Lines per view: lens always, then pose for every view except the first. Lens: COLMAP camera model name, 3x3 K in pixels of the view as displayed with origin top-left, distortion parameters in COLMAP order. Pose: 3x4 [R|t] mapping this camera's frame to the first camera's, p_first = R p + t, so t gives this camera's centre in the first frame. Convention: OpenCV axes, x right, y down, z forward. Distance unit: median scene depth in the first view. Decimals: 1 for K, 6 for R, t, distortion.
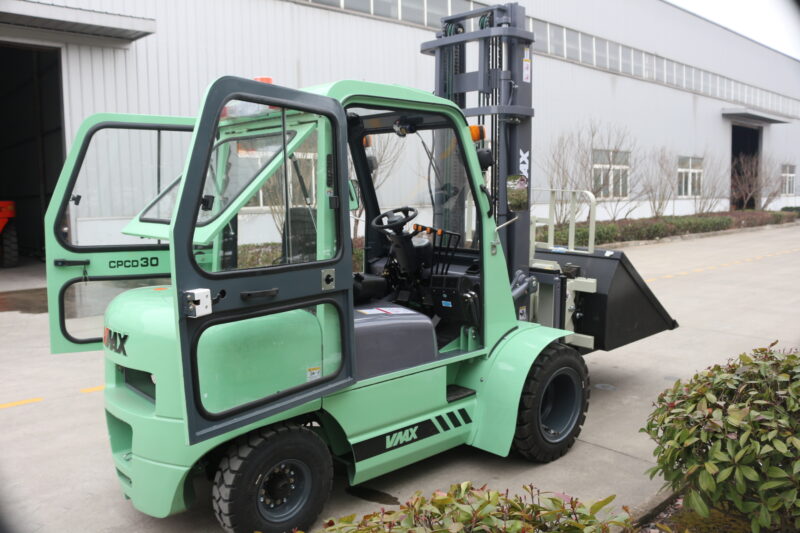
lens RADIAL K [[590.2, 0, 400.0], [0, 590.2, 266.5], [0, 0, 1]] dist [-0.077080, -0.000806]
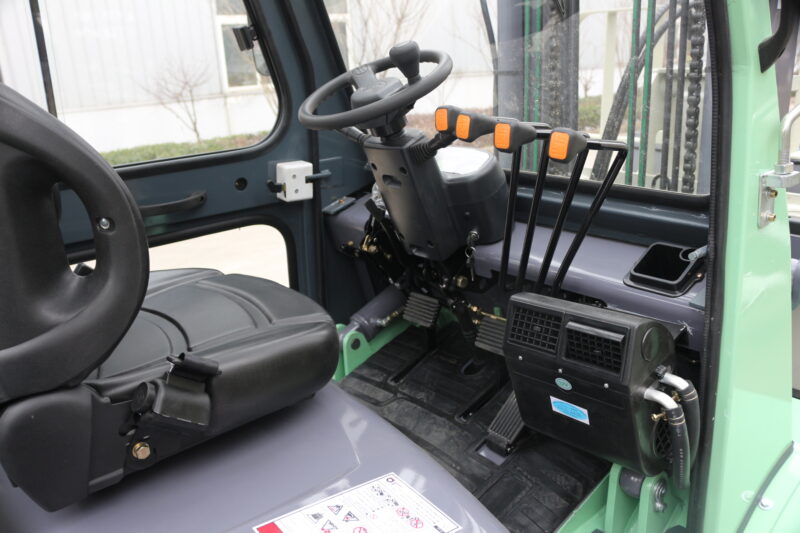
lens RADIAL K [[742.6, 0, 400.0], [0, 742.6, 266.5], [0, 0, 1]] dist [-0.136147, 0.000215]
pose [[0.997917, -0.034317, -0.054622, 0.021435], [0.042187, 0.987763, 0.150151, -0.049240], [0.048801, -0.152142, 0.987153, 0.625717]]
